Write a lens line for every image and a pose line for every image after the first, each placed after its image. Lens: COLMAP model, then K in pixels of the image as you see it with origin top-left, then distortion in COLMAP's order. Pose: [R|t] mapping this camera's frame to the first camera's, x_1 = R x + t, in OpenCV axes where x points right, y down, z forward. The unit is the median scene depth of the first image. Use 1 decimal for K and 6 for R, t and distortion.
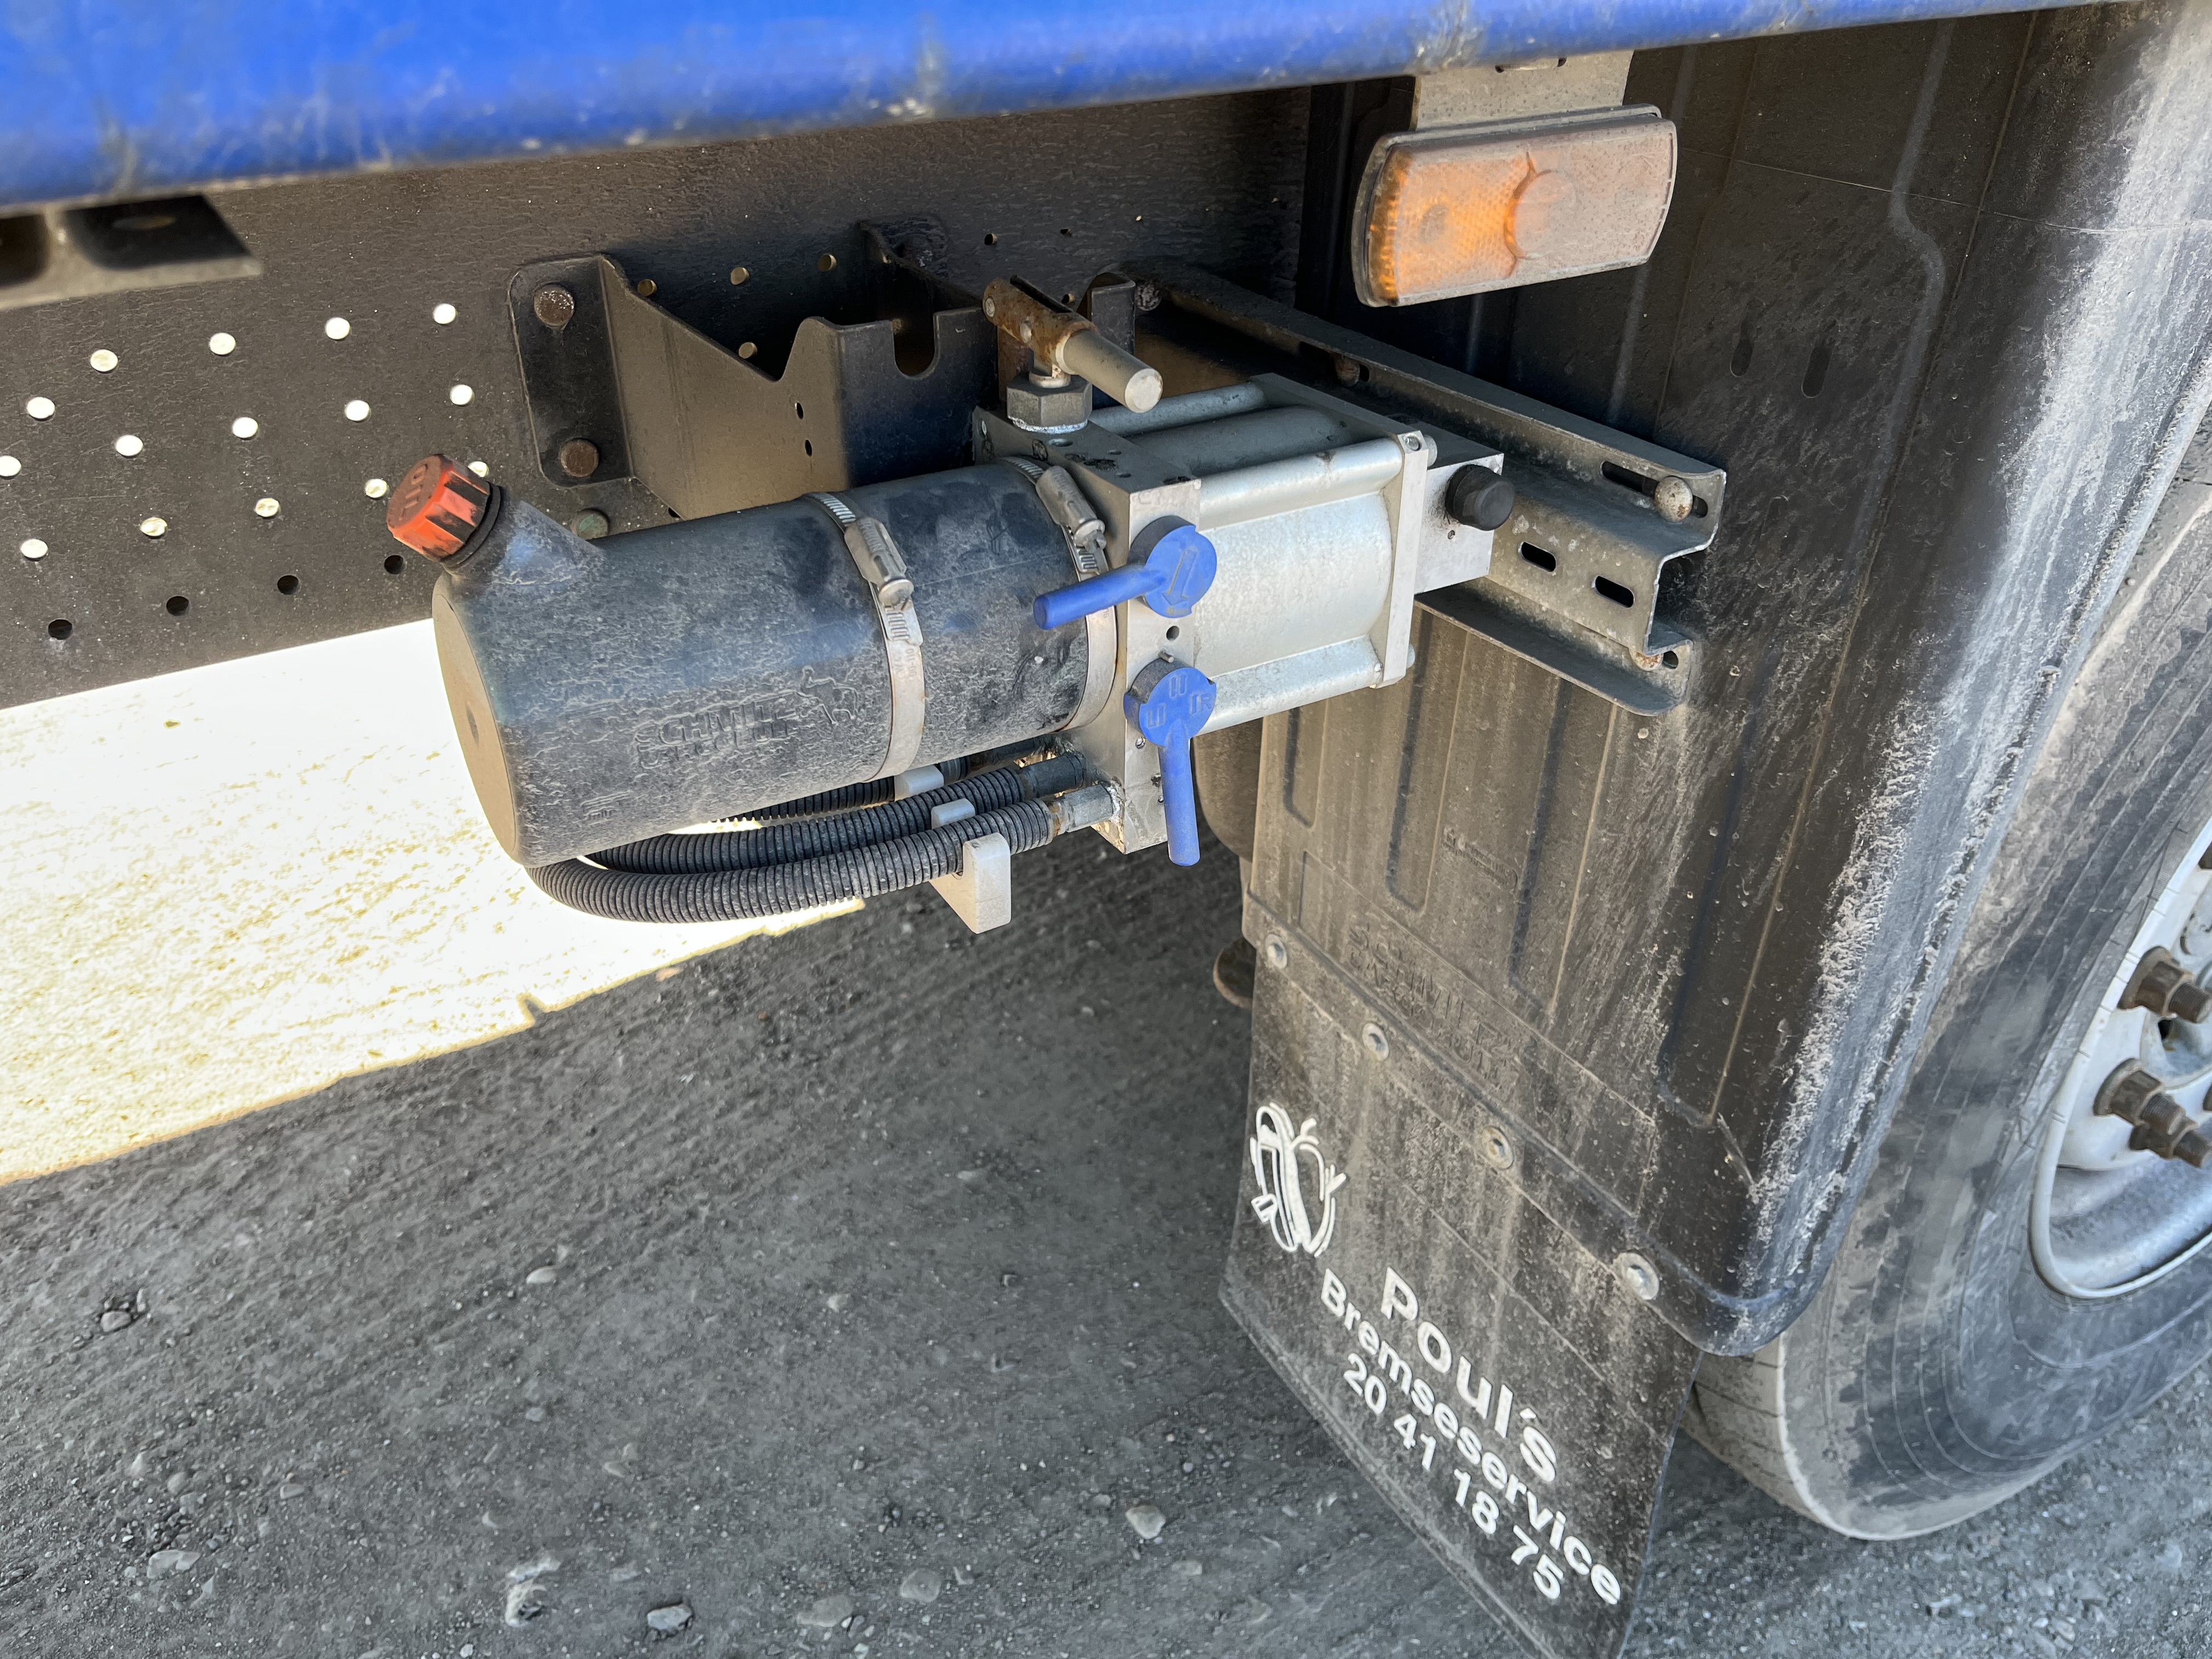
lens RADIAL K [[1669.0, 0, 1106.0], [0, 1669.0, 829.5], [0, 0, 1]] dist [0.053196, -0.000480]
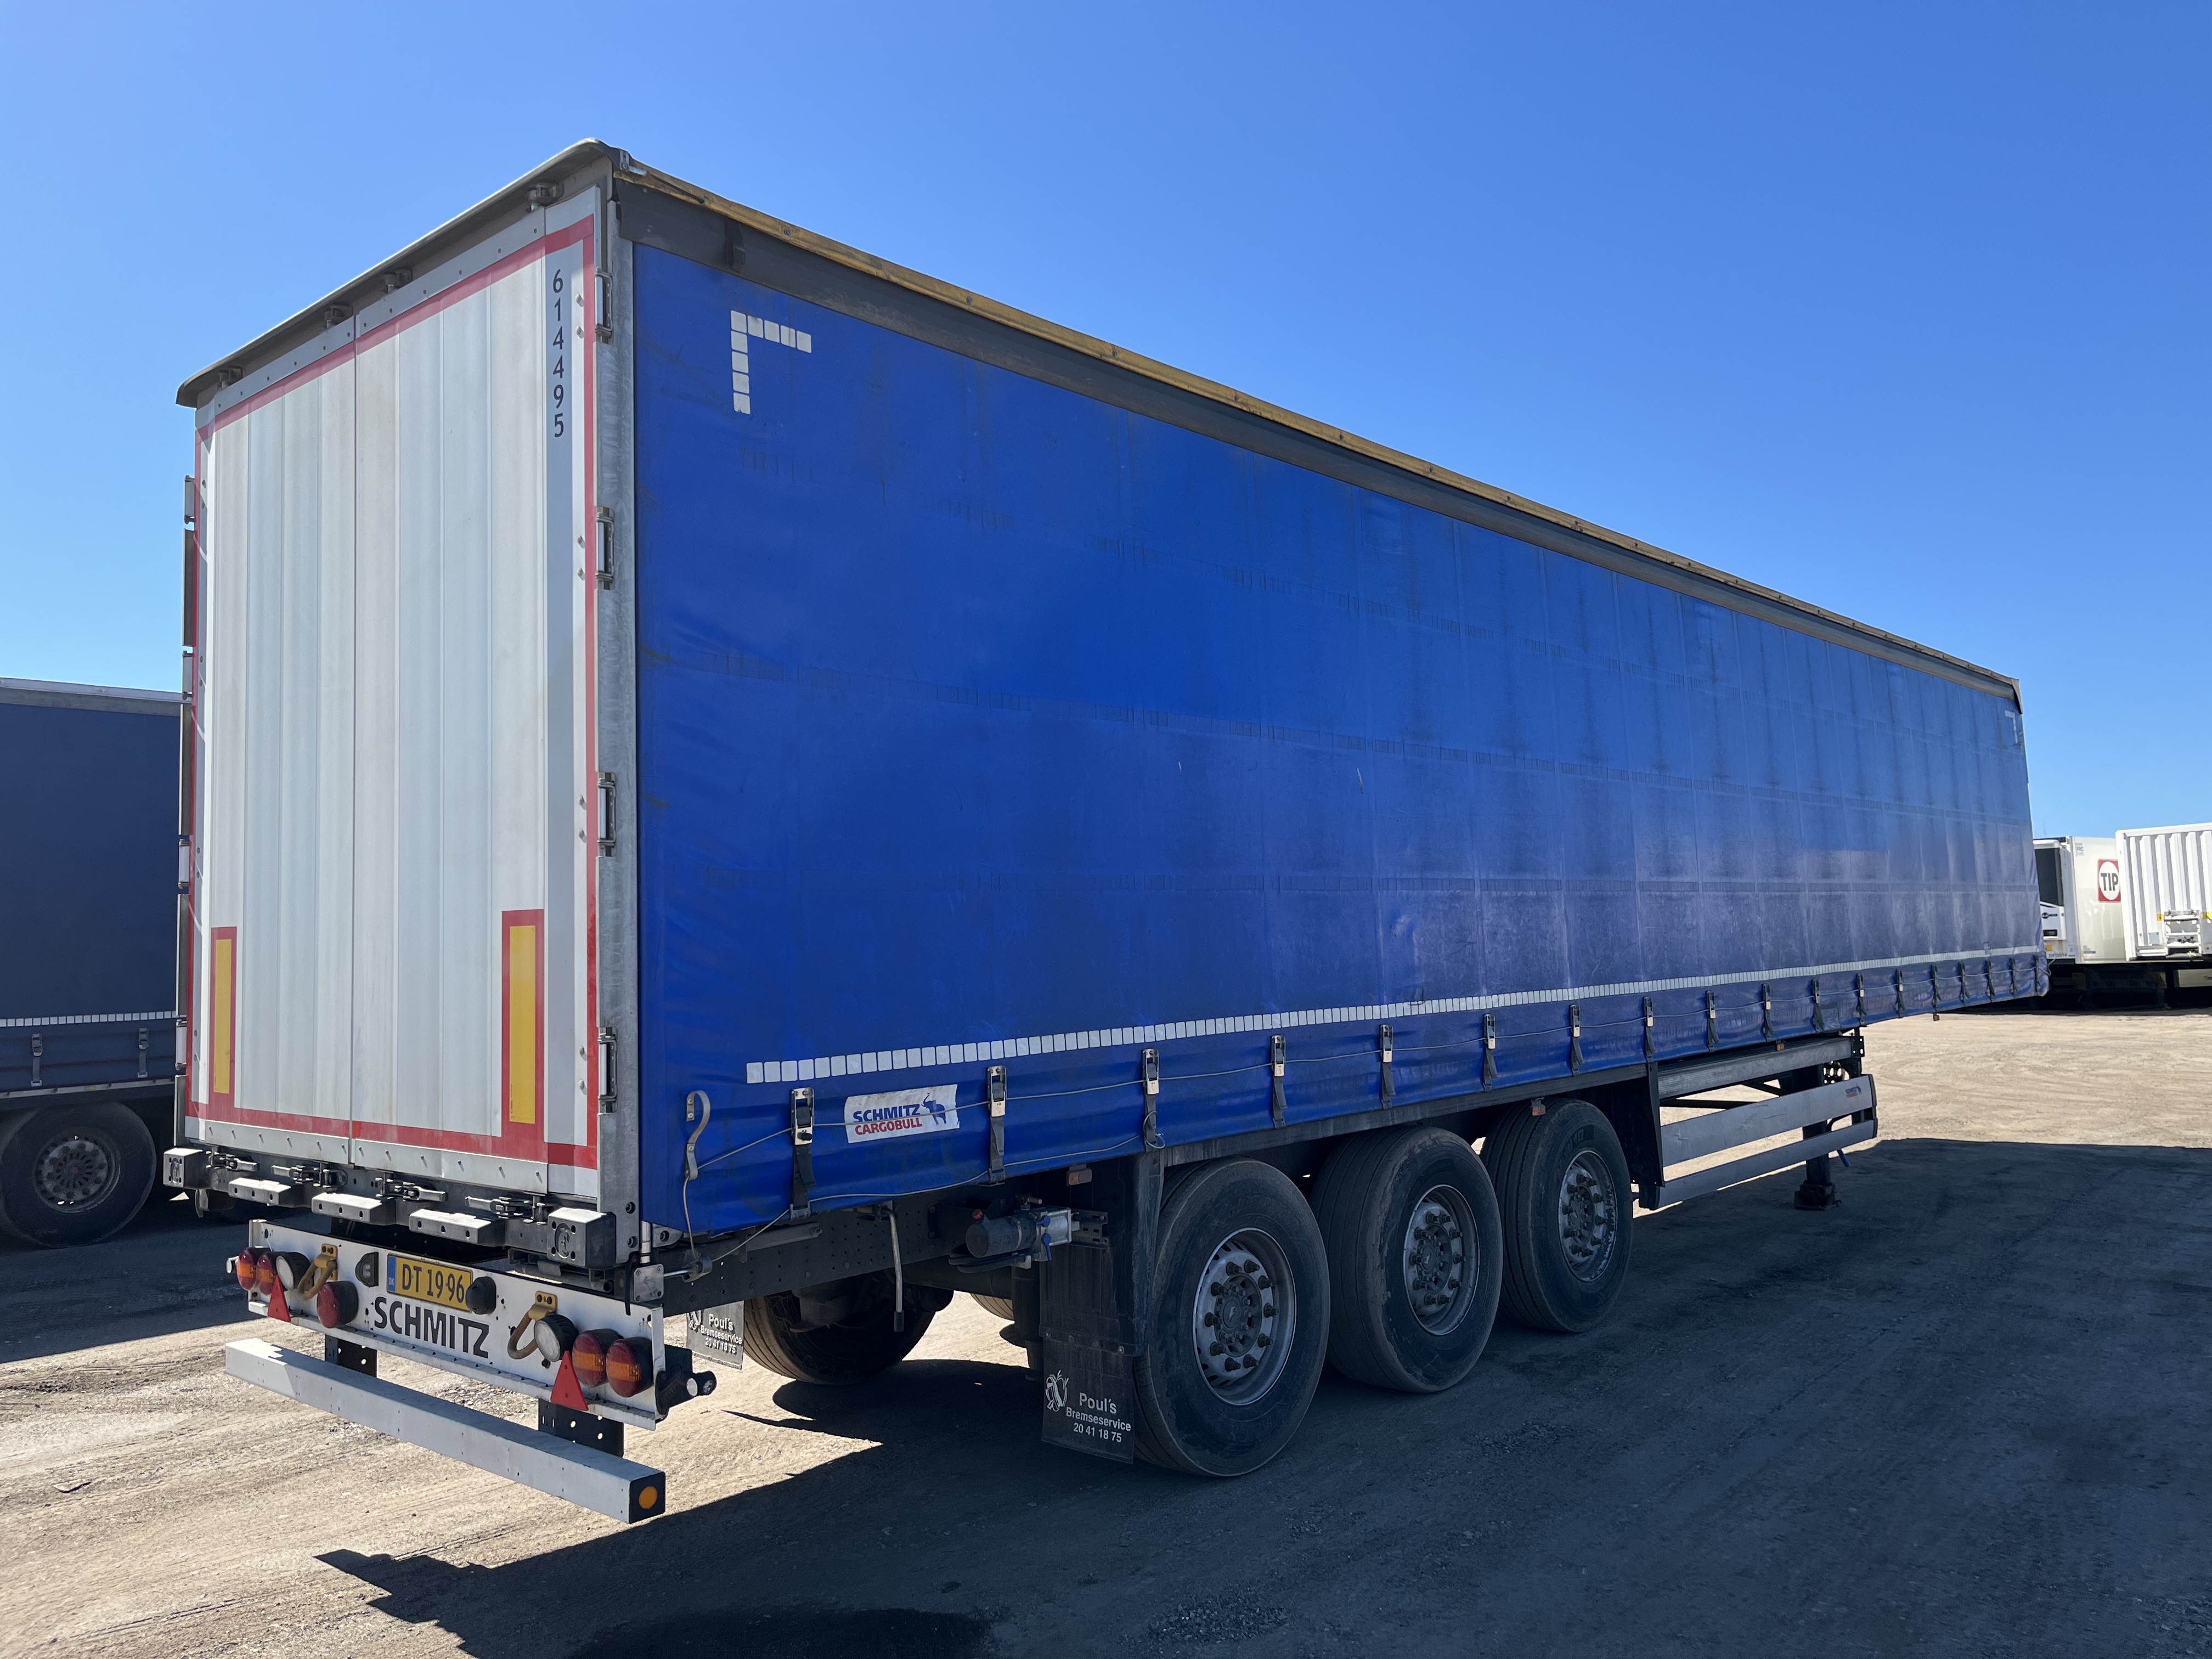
lens RADIAL K [[1669.0, 0, 1106.0], [0, 1669.0, 829.5], [0, 0, 1]] dist [0.053196, -0.000480]
pose [[0.953777, -0.001897, 0.300508, -1.828929], [0.179416, 0.805798, -0.564358, 2.548553], [-0.241078, 0.592188, 0.768892, -5.605315]]
